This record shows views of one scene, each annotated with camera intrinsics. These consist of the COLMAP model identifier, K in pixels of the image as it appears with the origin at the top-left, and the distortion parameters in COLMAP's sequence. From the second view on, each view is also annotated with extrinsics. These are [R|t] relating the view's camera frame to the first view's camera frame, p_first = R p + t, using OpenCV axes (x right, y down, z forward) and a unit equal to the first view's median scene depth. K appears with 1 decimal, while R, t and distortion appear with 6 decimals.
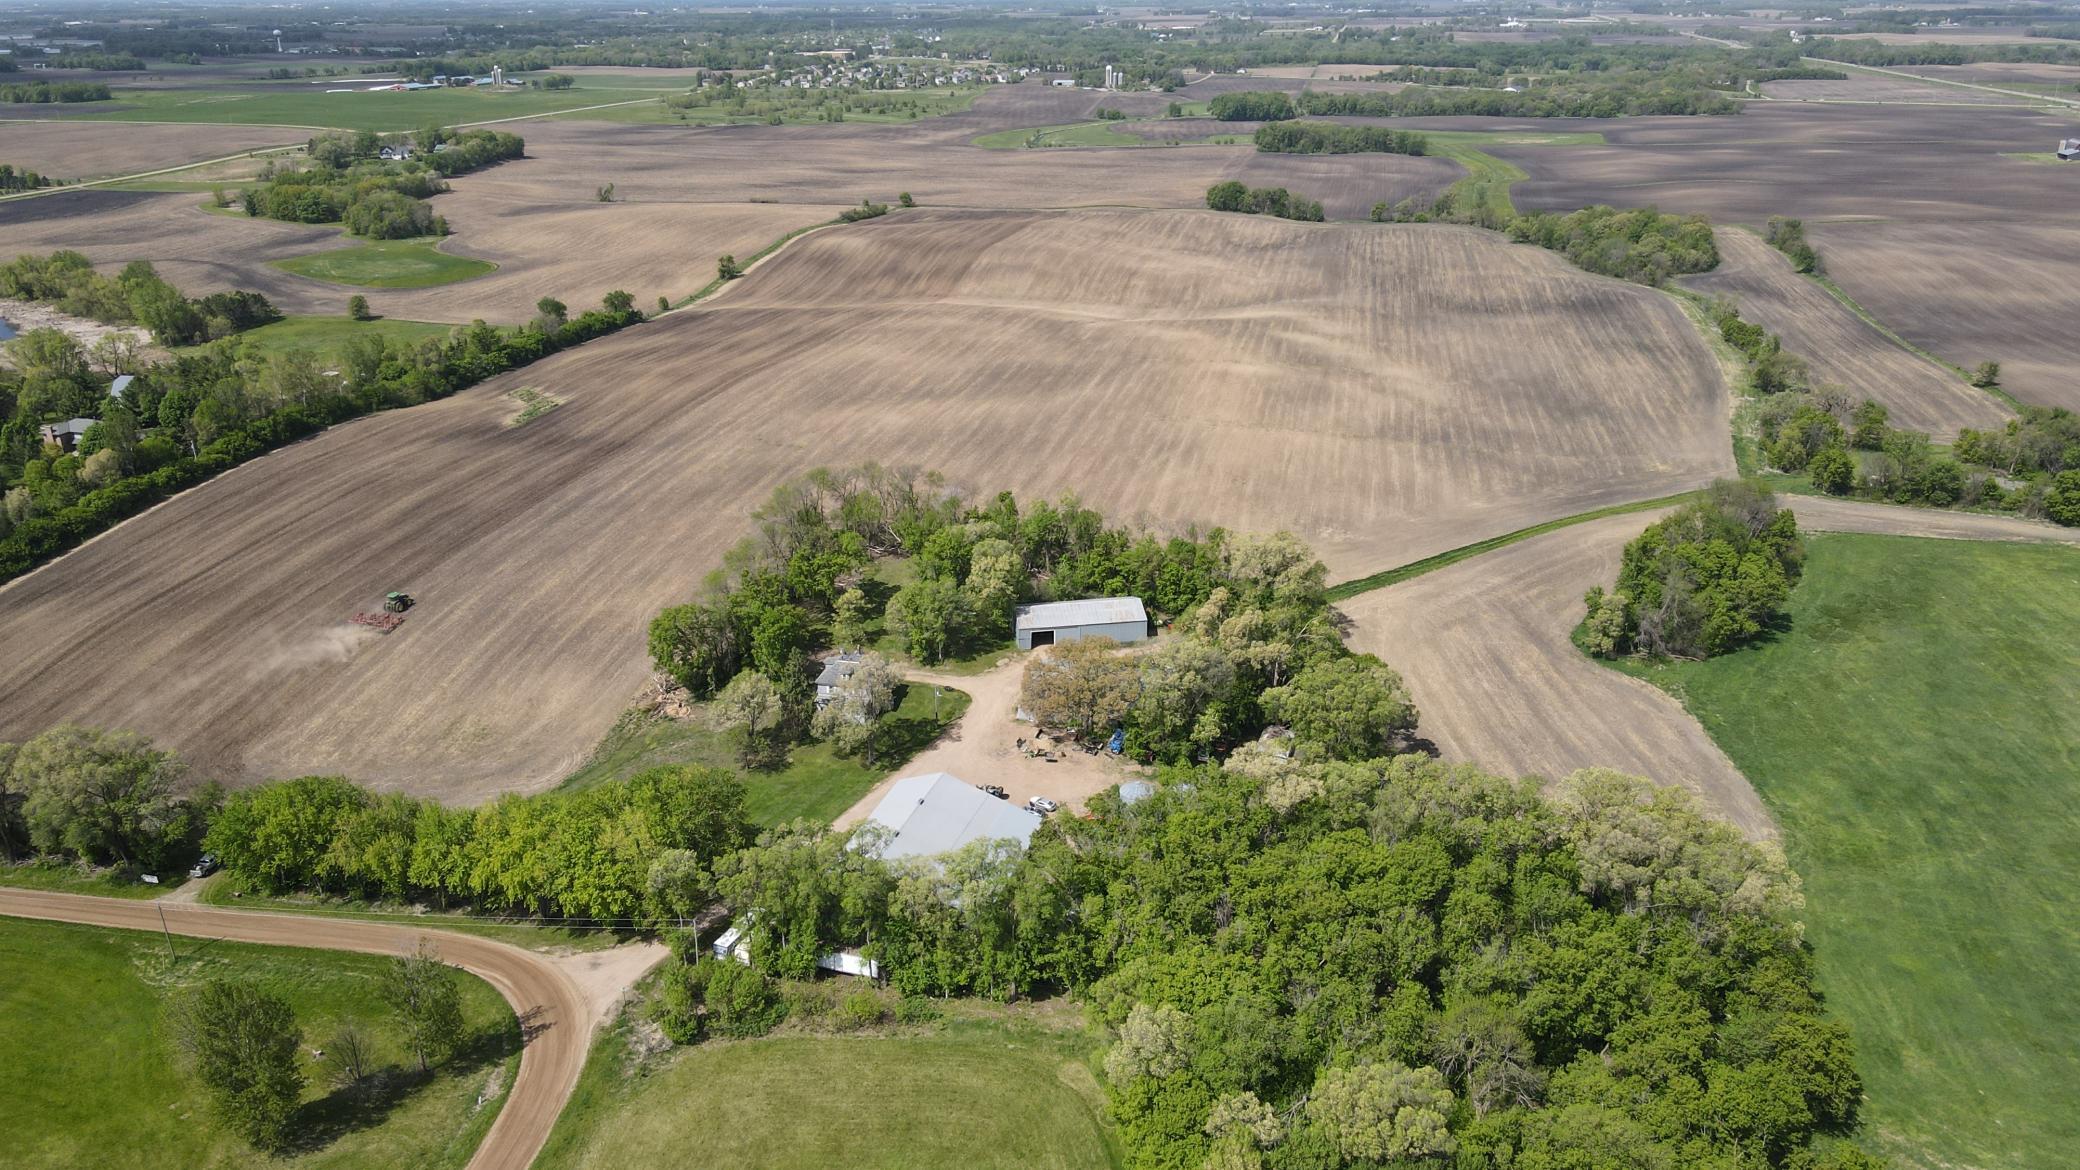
lens RADIAL K [[1526.8, 0, 1025.5], [0, 1526.8, 595.4], [0, 0, 1]] dist [-0.002614, 0.039927]
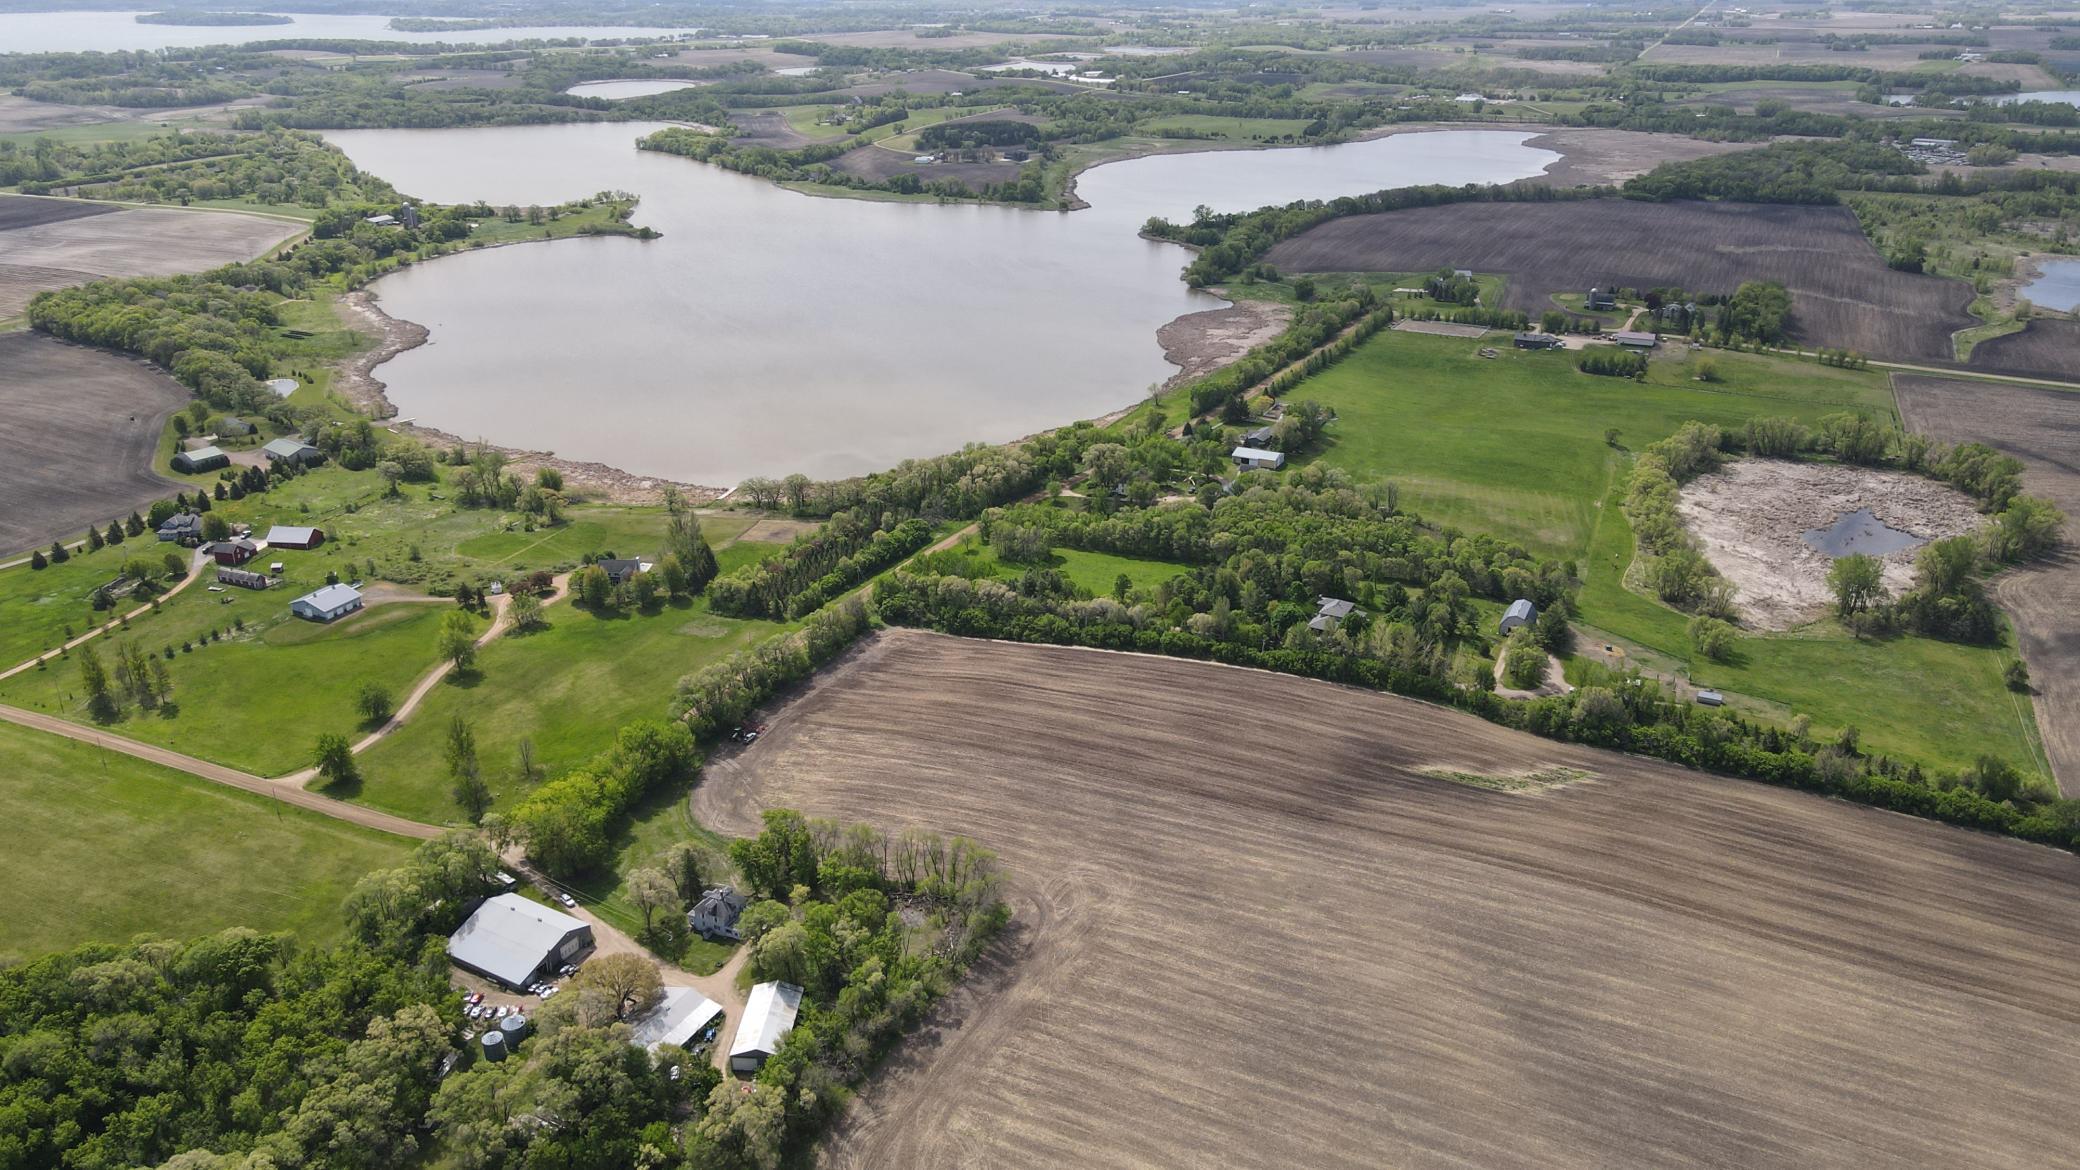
lens RADIAL K [[1524.8, 0, 1028.1], [0, 1524.8, 598.6], [0, 0, 1]] dist [-0.002462, 0.047671]
pose [[-0.213424, 0.392783, -0.894523, 0.580683], [-0.362306, 0.818507, 0.445847, -0.540708], [0.907295, 0.419246, -0.032381, 0.676440]]
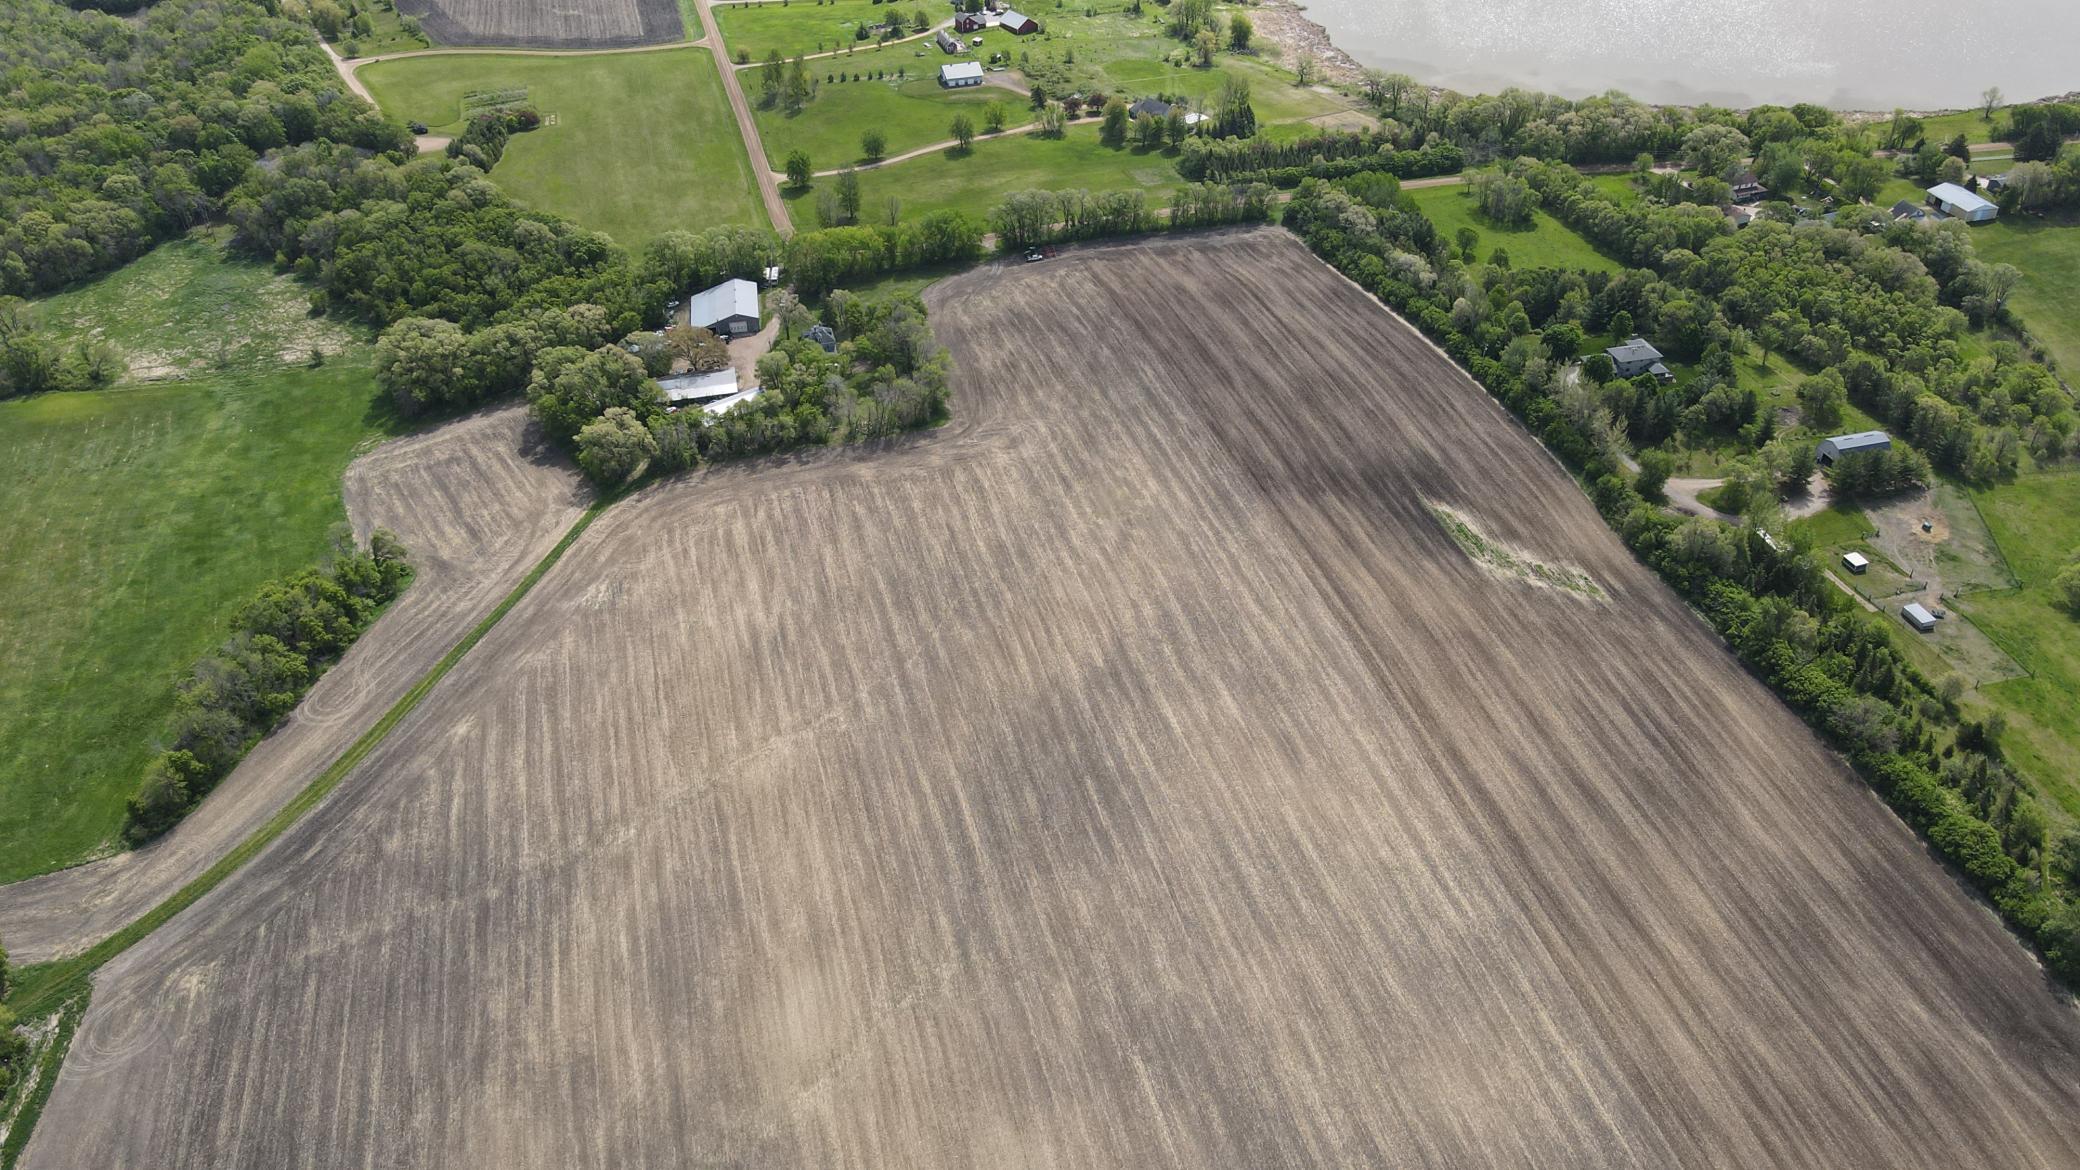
lens RADIAL K [[1556.3, 0, 1035.9], [0, 1556.3, 587.9], [0, 0, 1]] dist [-0.007138, 0.048160]
pose [[-0.886261, 0.300988, -0.352063, 0.243085], [-0.141364, 0.548056, 0.824409, -0.809323], [0.441087, 0.780411, -0.443172, 1.265879]]
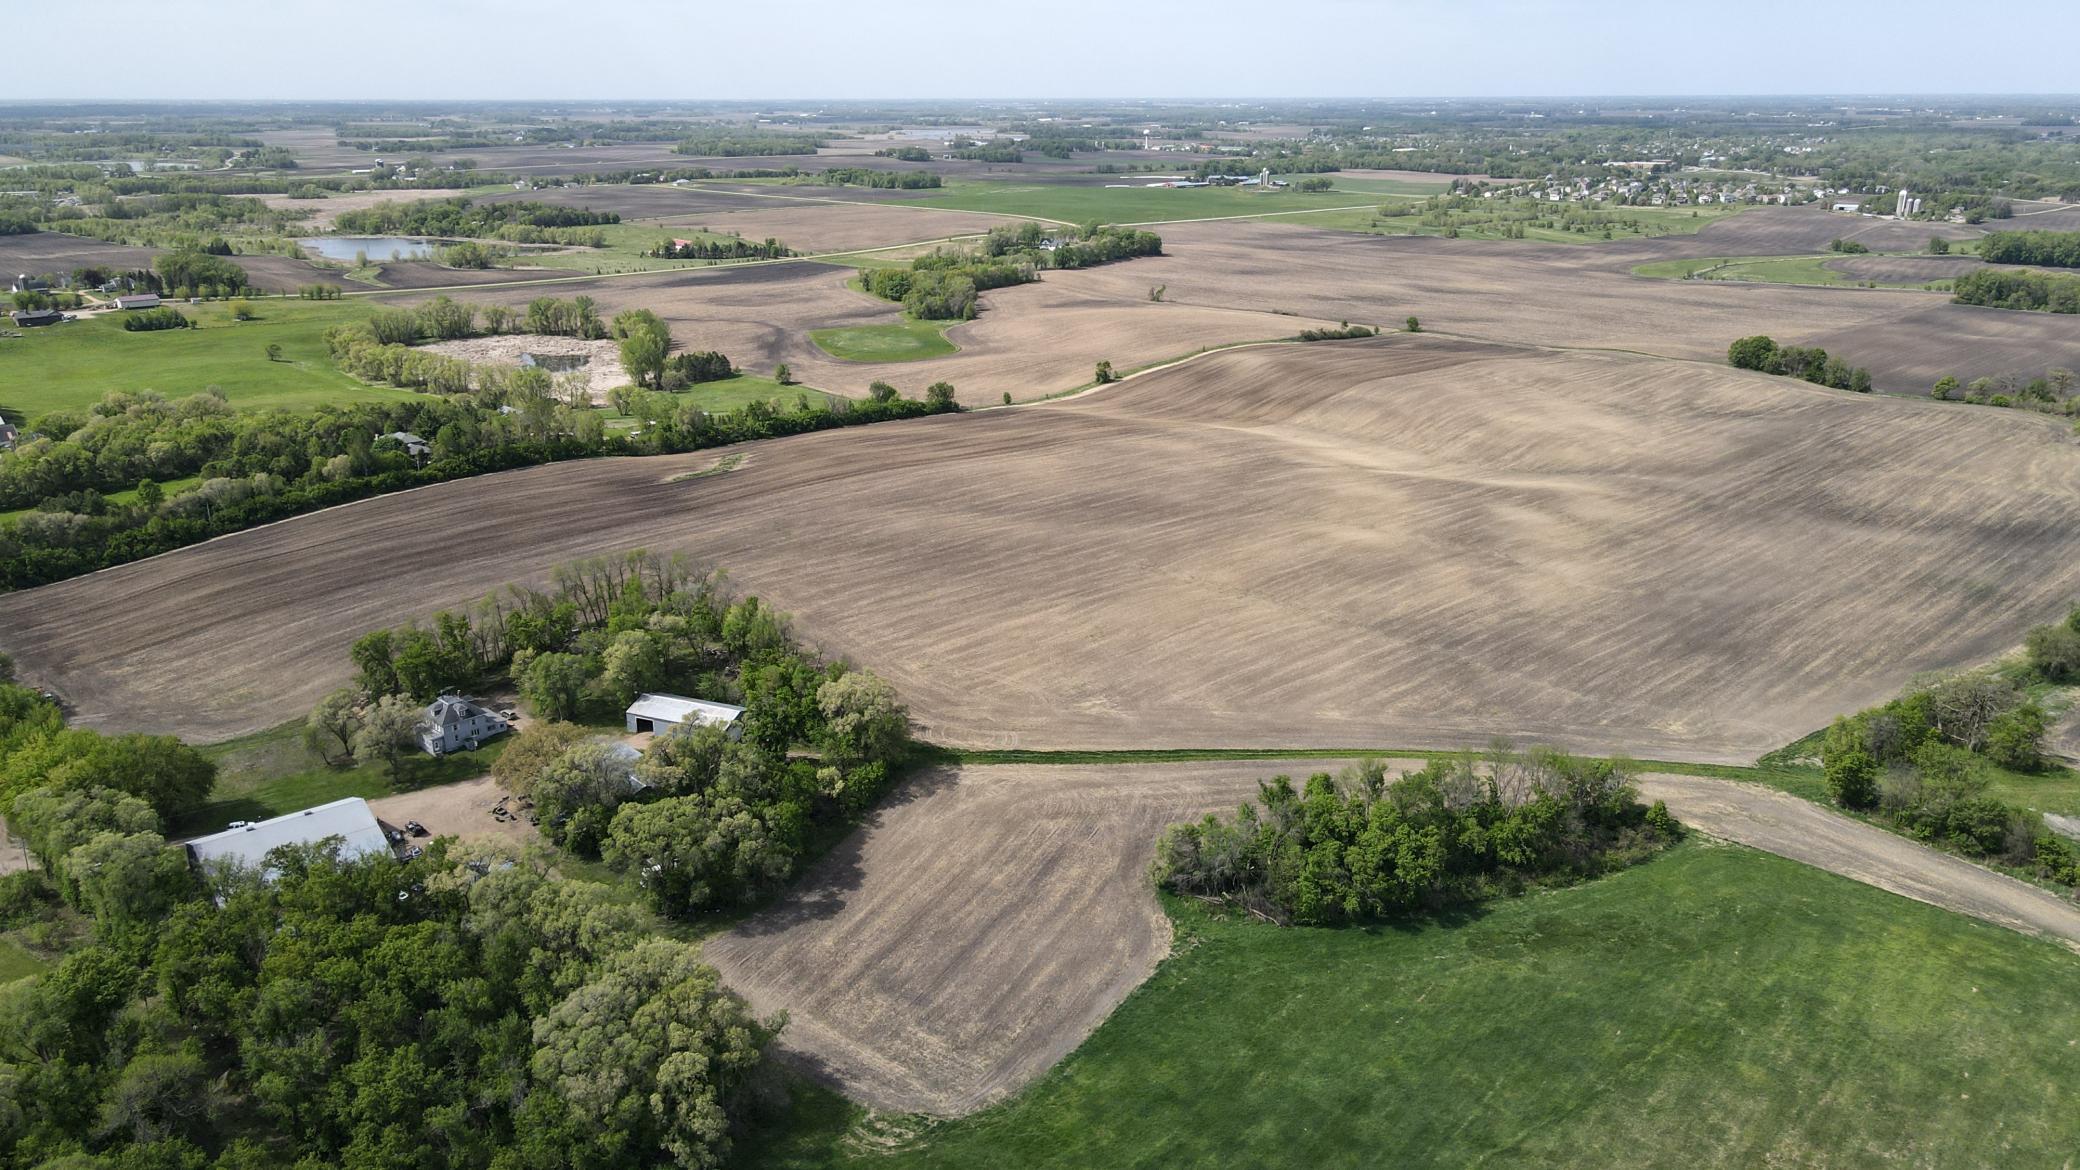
lens RADIAL K [[1511.4, 0, 1020.8], [0, 1511.4, 633.1], [0, 0, 1]] dist [0.005753, 0.011821]
pose [[0.842798, 0.190333, -0.503453, 0.480864], [-0.206619, 0.978129, 0.023899, -0.074103], [0.496991, 0.083881, 0.863692, 0.108348]]
